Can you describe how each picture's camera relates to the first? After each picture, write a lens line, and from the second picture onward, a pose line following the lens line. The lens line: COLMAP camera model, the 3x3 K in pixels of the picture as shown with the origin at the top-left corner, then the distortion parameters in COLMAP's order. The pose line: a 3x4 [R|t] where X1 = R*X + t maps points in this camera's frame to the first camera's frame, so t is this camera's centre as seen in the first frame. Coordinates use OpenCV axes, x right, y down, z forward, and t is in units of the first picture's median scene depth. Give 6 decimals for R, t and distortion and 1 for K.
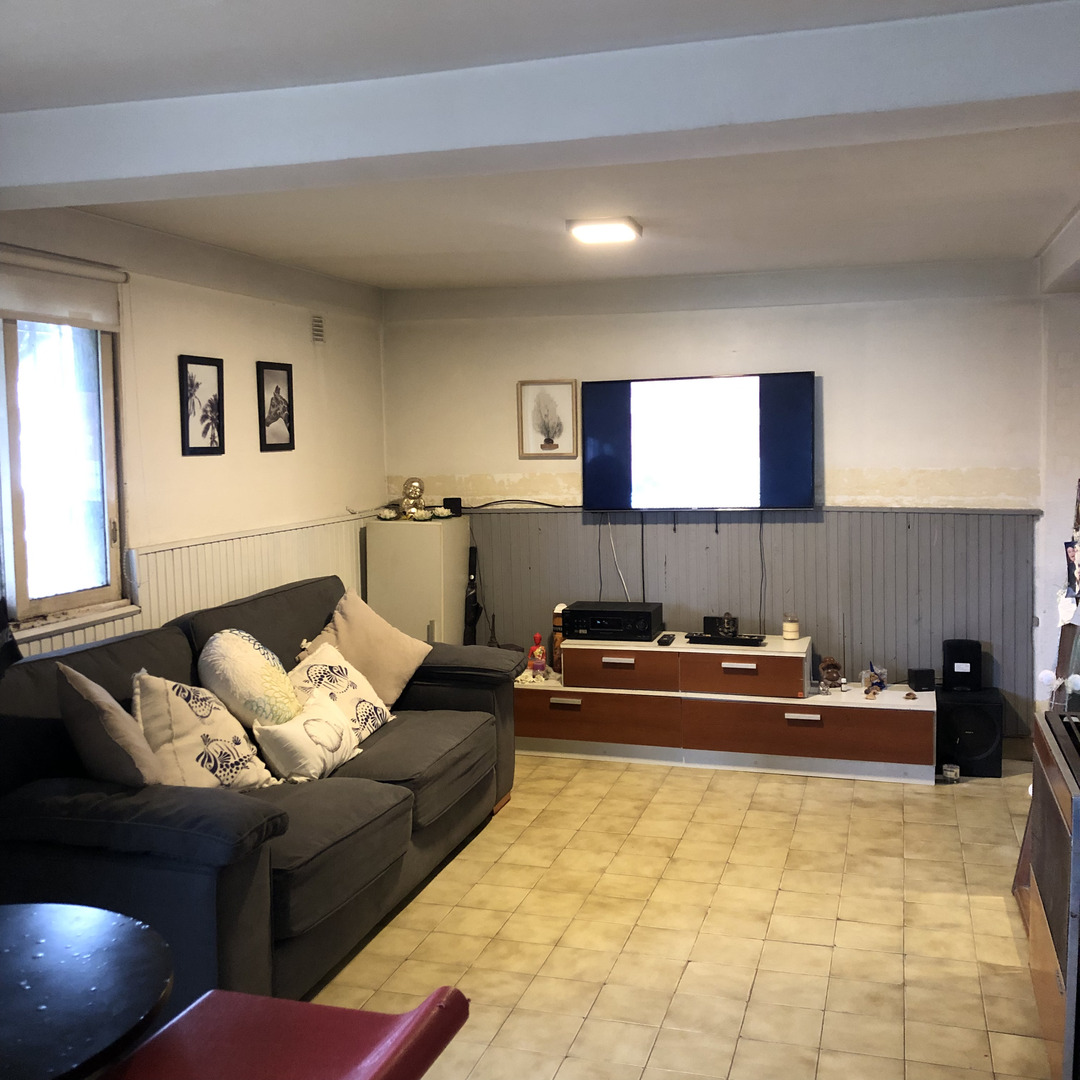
lens RADIAL K [[1195.9, 0, 540.0], [0, 1195.9, 540.0], [0, 0, 1]] dist [0.136683, -0.360070]
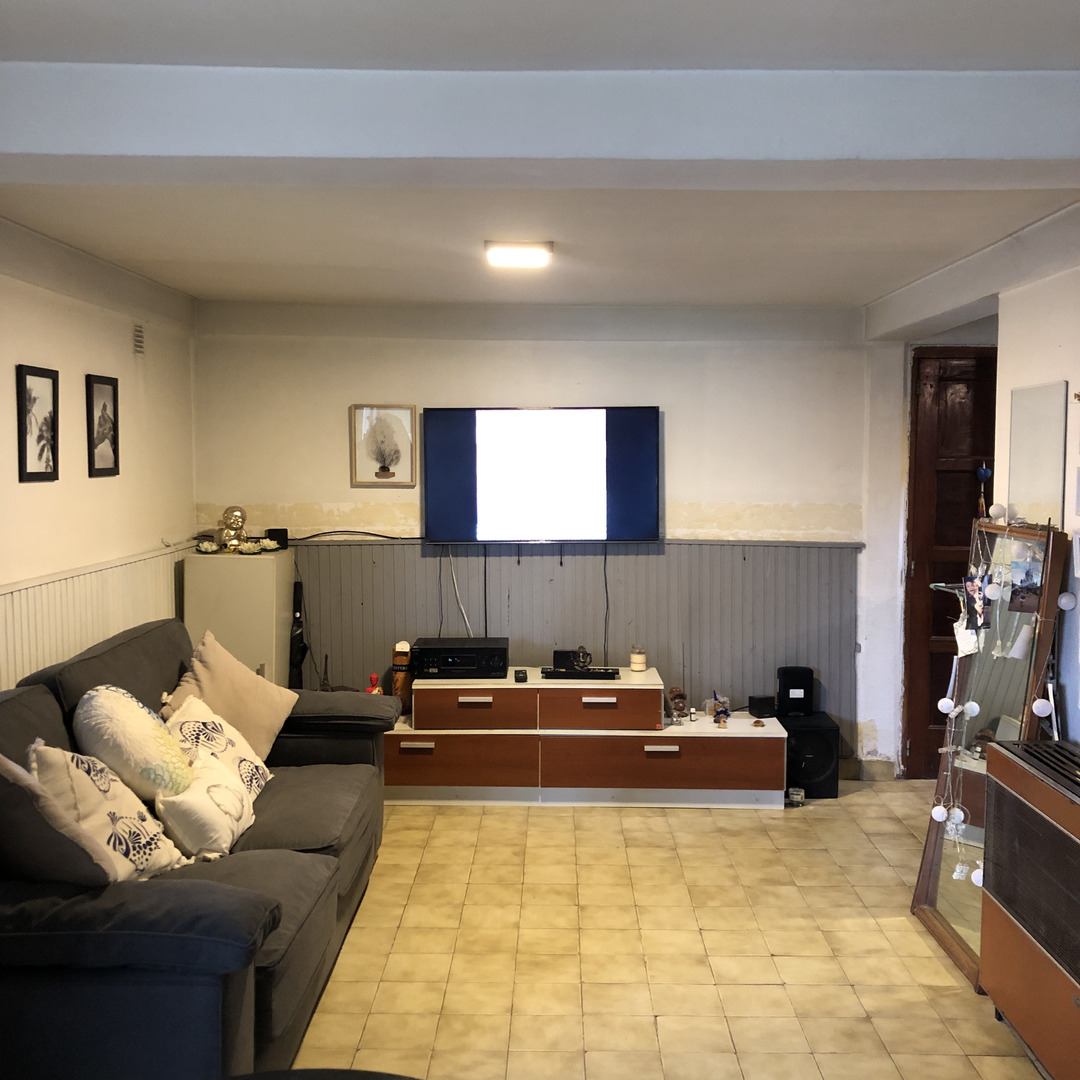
lens RADIAL K [[1195.9, 0, 540.0], [0, 1195.9, 540.0], [0, 0, 1]] dist [0.136683, -0.360070]
pose [[0.957855, -0.000100, 0.287251, -0.168060], [0.005373, 0.999831, -0.017567, -0.010537], [-0.287200, 0.018370, 0.957694, 0.065268]]
